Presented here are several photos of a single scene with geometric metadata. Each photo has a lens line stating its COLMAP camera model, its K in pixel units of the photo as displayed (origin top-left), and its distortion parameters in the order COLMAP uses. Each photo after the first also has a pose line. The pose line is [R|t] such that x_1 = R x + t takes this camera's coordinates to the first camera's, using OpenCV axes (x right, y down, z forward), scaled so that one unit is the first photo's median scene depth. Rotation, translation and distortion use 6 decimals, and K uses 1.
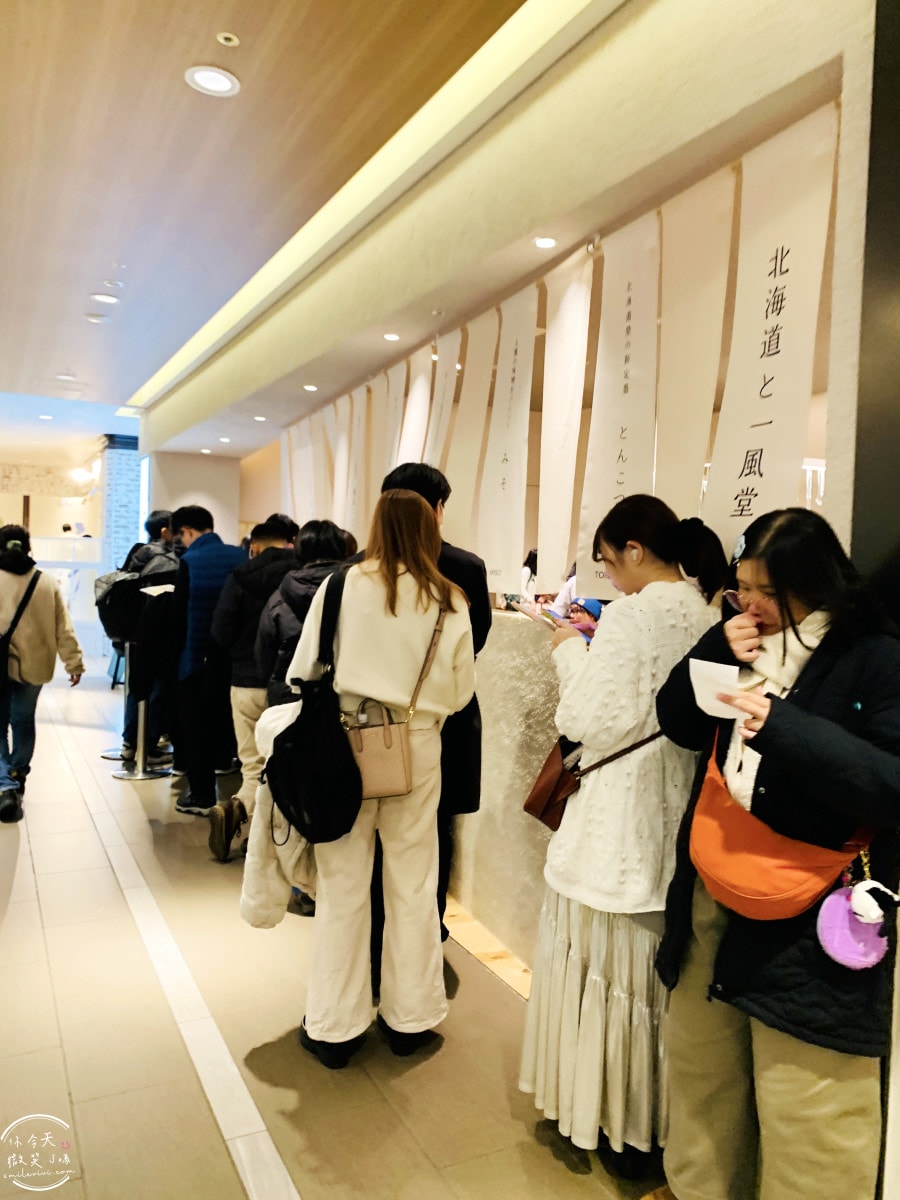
lens RADIAL K [[916.2, 0, 451.7], [0, 916.2, 599.1], [0, 0, 1]] dist [0.032136, 0.000386]
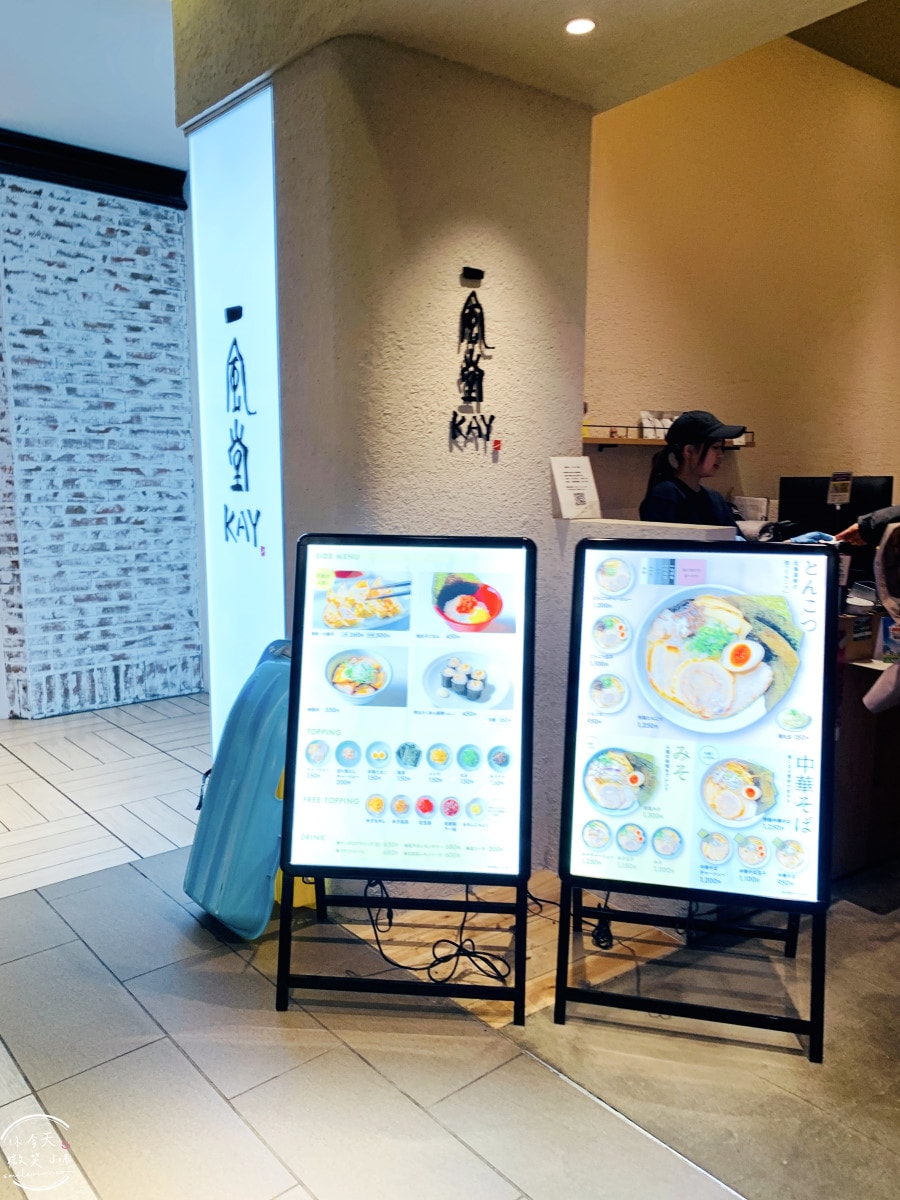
lens RADIAL K [[916.2, 0, 447.8], [0, 916.2, 599.7], [0, 0, 1]] dist [0.032136, 0.000386]
pose [[0.970962, -0.061659, 0.231150, -0.285280], [0.037124, 0.993345, 0.109028, -0.026452], [-0.236334, -0.097281, 0.966790, 0.578648]]
